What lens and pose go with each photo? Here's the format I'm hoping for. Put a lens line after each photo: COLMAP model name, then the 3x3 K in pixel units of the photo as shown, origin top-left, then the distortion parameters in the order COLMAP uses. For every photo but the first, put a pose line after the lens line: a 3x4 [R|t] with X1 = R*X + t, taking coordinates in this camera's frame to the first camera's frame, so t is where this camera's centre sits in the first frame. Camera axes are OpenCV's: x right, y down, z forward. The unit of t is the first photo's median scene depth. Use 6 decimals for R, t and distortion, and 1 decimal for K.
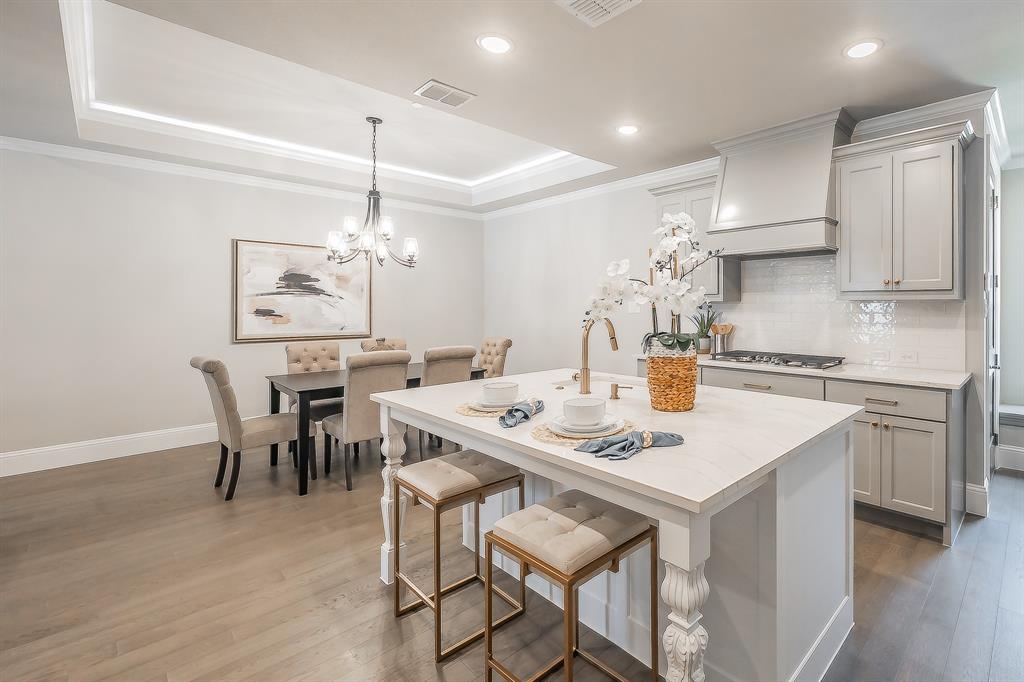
lens RADIAL K [[379.6, 0, 519.0], [0, 379.6, 312.4], [0, 0, 1]] dist [0.010346, -0.000013]
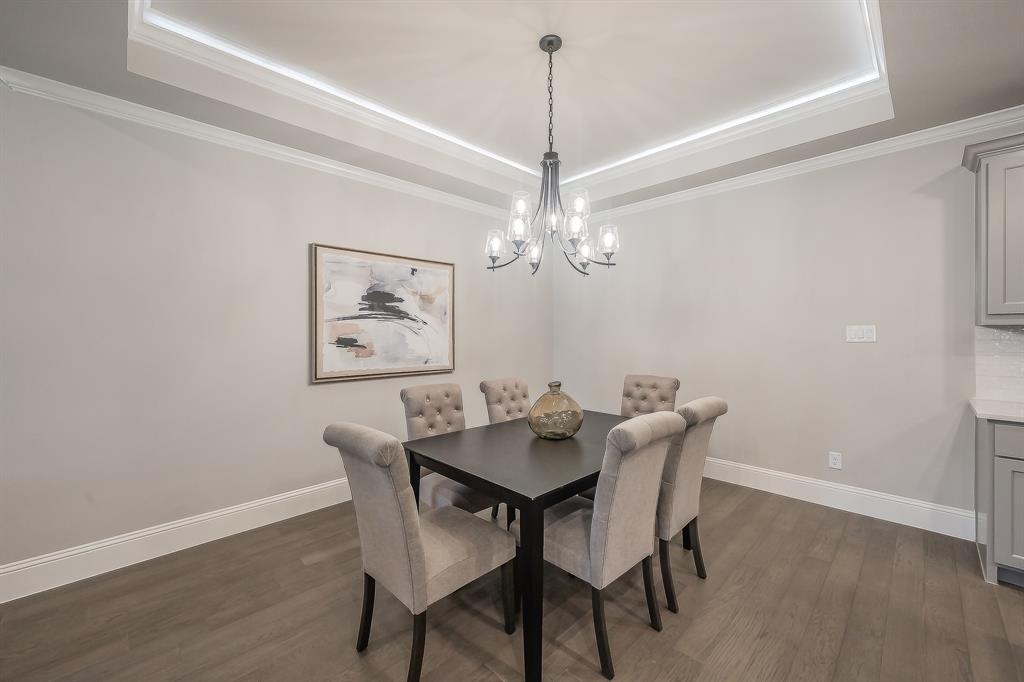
lens RADIAL K [[399.5, 0, 517.2], [0, 399.5, 341.2], [0, 0, 1]] dist [0.002256, 0.000166]
pose [[0.998190, -0.002945, -0.060075, -0.276408], [0.003114, 0.999991, 0.002713, -0.002935], [0.060066, -0.002895, 0.998190, 0.225135]]
